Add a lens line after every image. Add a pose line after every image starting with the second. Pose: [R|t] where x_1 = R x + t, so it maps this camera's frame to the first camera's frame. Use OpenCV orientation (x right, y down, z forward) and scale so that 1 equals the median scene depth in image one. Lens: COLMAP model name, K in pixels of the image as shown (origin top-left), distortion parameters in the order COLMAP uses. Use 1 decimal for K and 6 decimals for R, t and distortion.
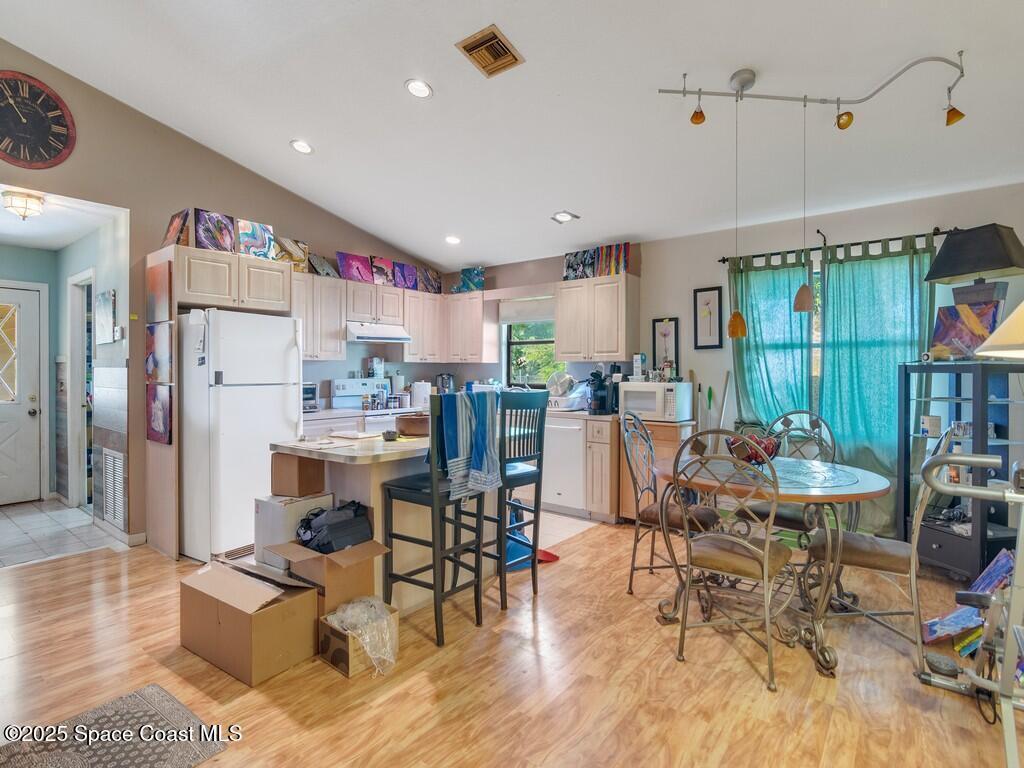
lens RADIAL K [[524.3, 0, 511.3], [0, 524.3, 373.5], [0, 0, 1]] dist [-0.000041, -0.000293]
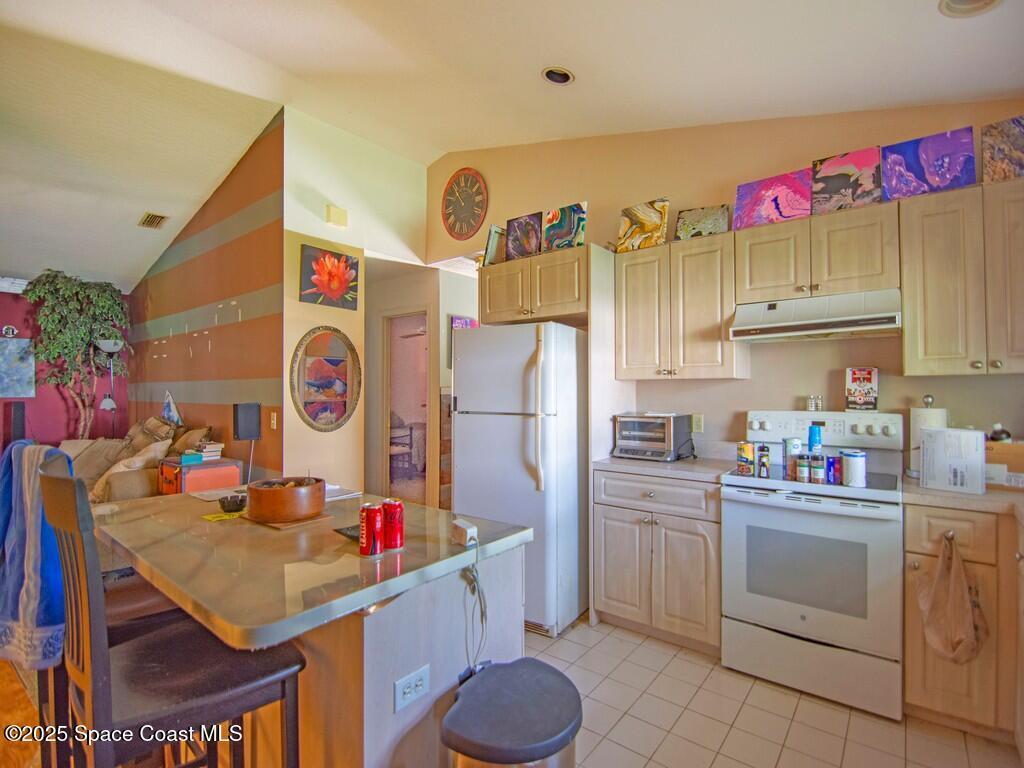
lens RADIAL K [[494.2, 0, 512.0], [0, 494.2, 384.0], [0, 0, 1]] dist [-0.003662, -0.000551]
pose [[-0.006356, -0.008536, -0.999943, 0.252802], [-0.000083, 0.999964, -0.008536, -0.016223], [0.999980, 0.000029, -0.006357, 0.941323]]
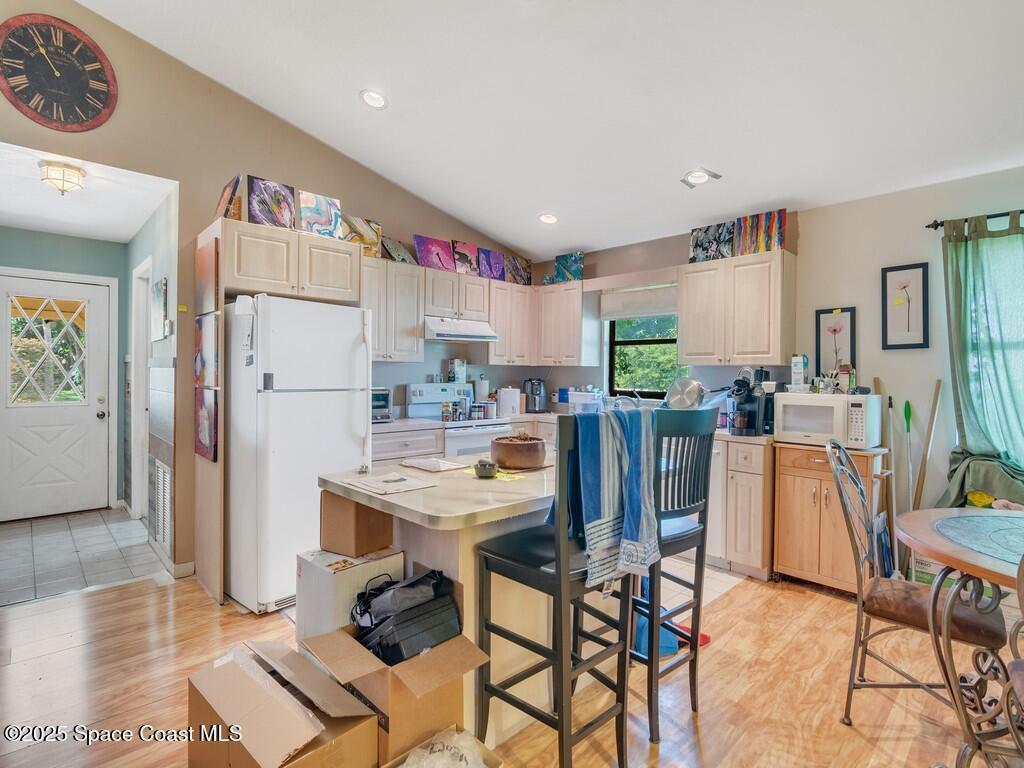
lens RADIAL K [[512.1, 0, 512.0], [0, 512.1, 384.0], [0, 0, 1]] dist [-0.002791, -0.000661]
pose [[0.991005, 0.012606, -0.133229, -0.074916], [-0.010952, 0.999854, 0.013141, -0.001762], [0.133376, -0.011564, 0.990998, 0.236144]]
